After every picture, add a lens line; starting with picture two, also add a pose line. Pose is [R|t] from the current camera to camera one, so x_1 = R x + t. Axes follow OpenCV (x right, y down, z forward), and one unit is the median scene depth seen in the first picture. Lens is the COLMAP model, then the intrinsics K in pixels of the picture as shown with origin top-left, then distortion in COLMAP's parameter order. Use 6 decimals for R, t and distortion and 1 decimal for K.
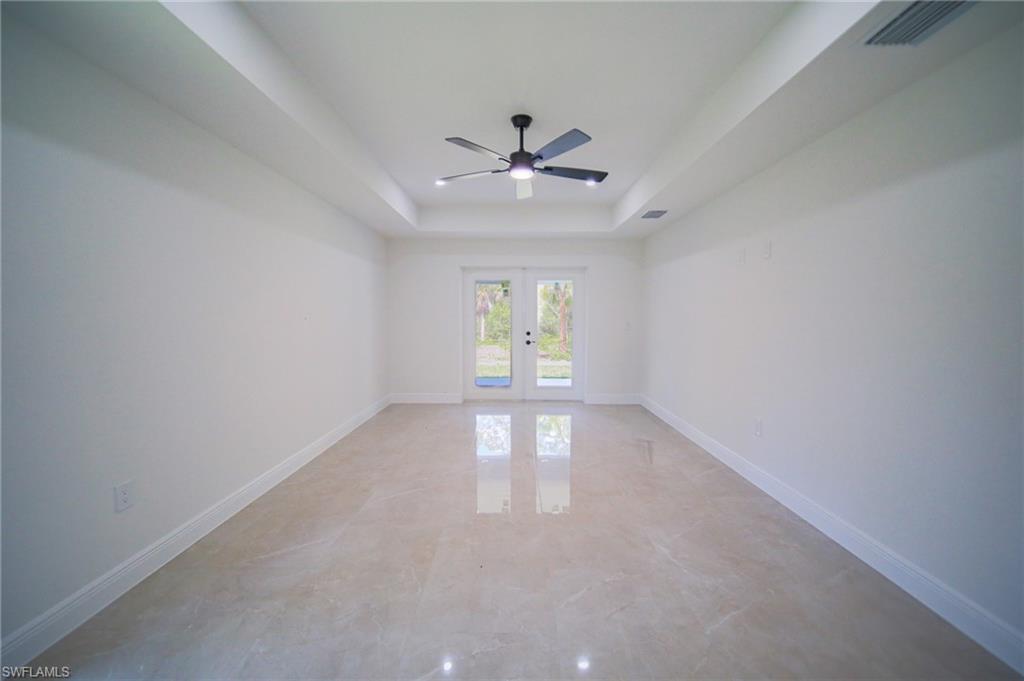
lens RADIAL K [[390.8, 0, 512.0], [0, 390.8, 340.5], [0, 0, 1]] dist [-0.002526, -0.000203]
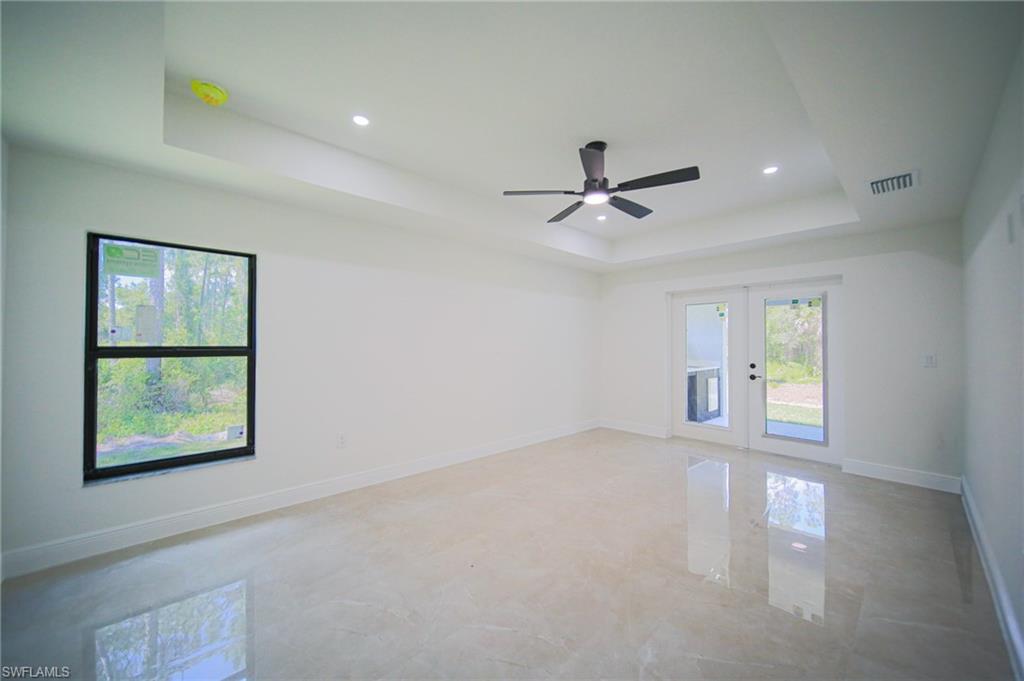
lens RADIAL K [[378.5, 0, 511.9], [0, 378.5, 337.5], [0, 0, 1]] dist [-0.001066, -0.000124]
pose [[0.676439, -0.018179, -0.736274, 0.284414], [-0.044827, 0.996826, -0.065797, -0.002971], [0.735133, 0.077513, 0.673477, 0.105543]]
